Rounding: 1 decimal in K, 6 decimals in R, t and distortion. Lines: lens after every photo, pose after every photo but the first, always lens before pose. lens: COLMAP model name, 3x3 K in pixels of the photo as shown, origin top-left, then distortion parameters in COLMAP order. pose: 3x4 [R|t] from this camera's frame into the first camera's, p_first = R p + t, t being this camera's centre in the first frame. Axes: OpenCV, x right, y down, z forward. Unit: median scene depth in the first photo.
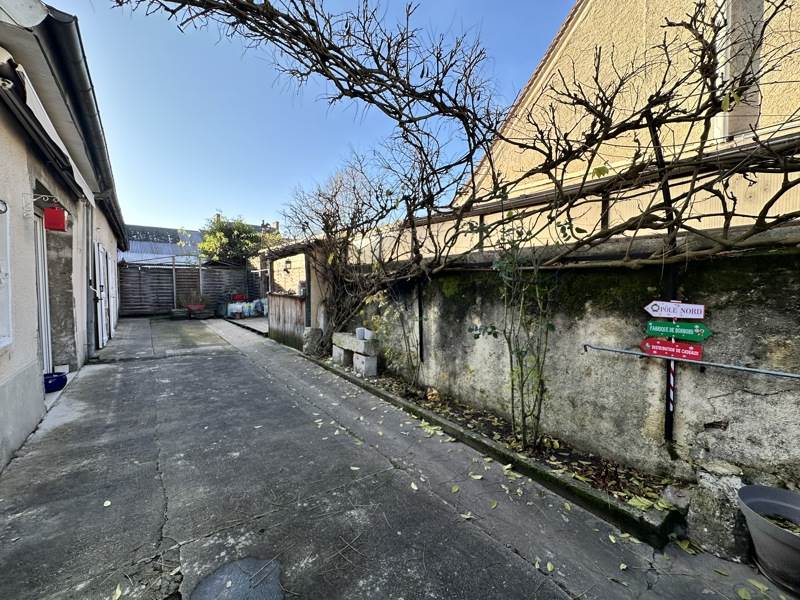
lens RADIAL K [[321.3, 0, 400.0], [0, 321.3, 300.0], [0, 0, 1]] dist [-0.001753, -0.000024]
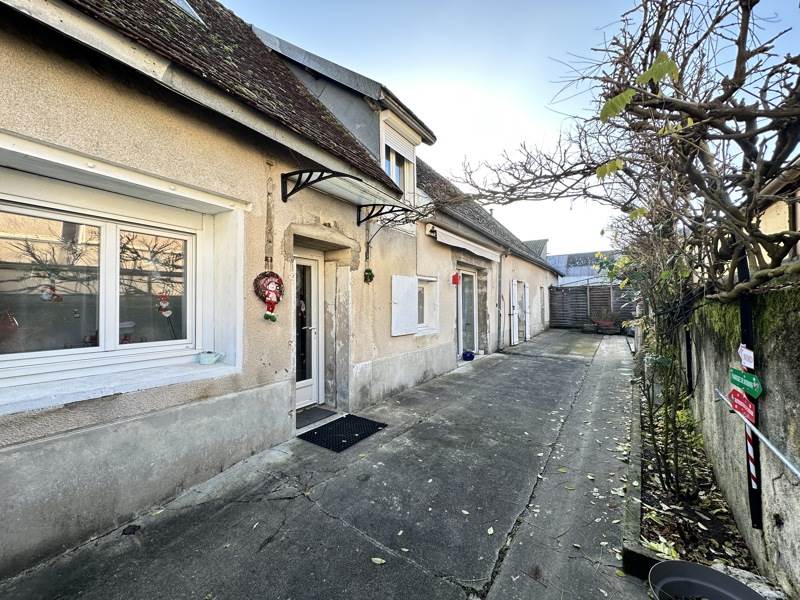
lens RADIAL K [[321.3, 0, 400.0], [0, 321.3, 300.0], [0, 0, 1]] dist [-0.001753, -0.000024]
pose [[0.298971, -0.014774, -0.954148, 0.905024], [-0.029300, 0.999267, -0.024654, -0.040568], [0.953812, 0.035327, 0.298319, -0.035980]]
